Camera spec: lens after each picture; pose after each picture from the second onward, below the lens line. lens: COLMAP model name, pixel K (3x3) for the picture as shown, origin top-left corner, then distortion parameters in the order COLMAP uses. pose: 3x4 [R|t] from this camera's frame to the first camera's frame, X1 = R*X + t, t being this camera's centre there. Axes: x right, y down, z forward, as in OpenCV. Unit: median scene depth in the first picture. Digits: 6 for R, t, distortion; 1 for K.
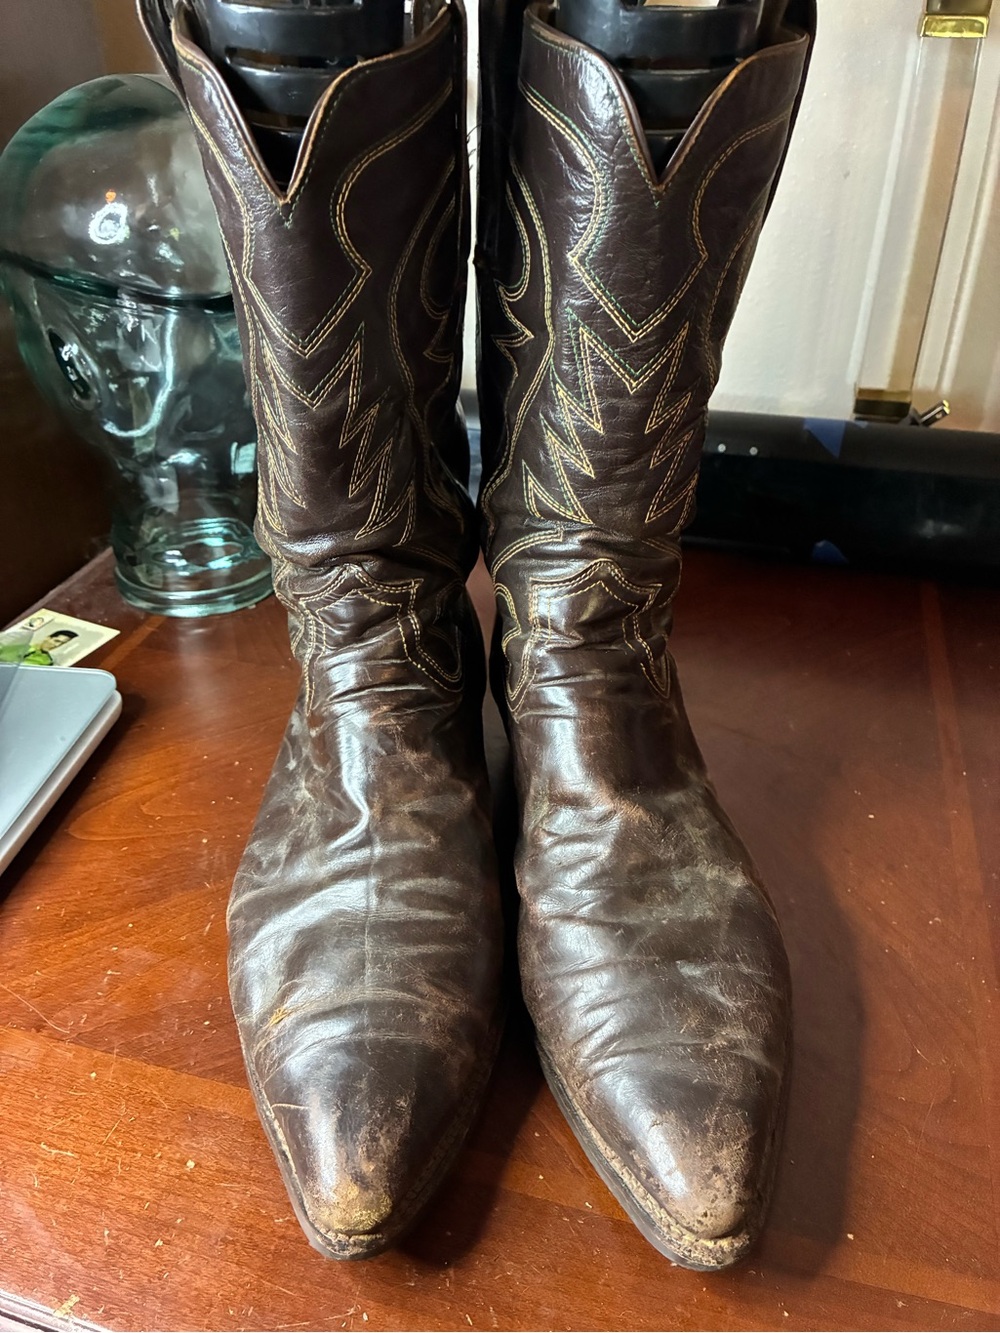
lens RADIAL K [[997.9, 0, 510.5], [0, 997.9, 680.8], [0, 0, 1]] dist [-0.006943, -0.012510]
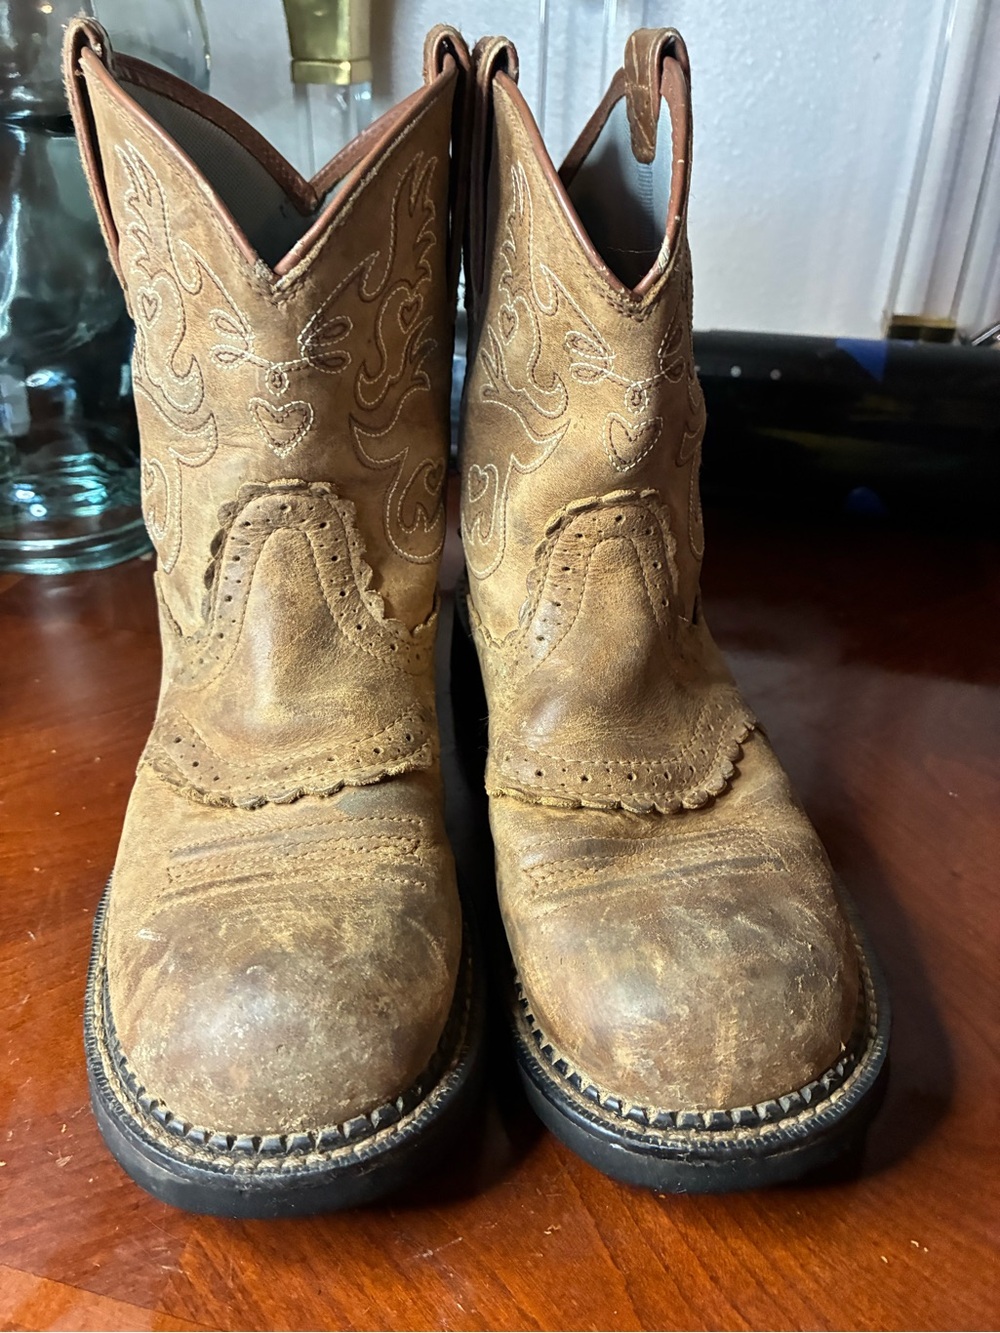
lens RADIAL K [[983.9, 0, 500.0], [0, 983.9, 666.5], [0, 0, 1]] dist [0.104693, -0.165651]
pose [[0.999041, -0.000419, 0.043774, -0.016634], [0.002116, 0.999248, -0.038715, 0.043680], [-0.043725, 0.038770, 0.998291, 0.264502]]
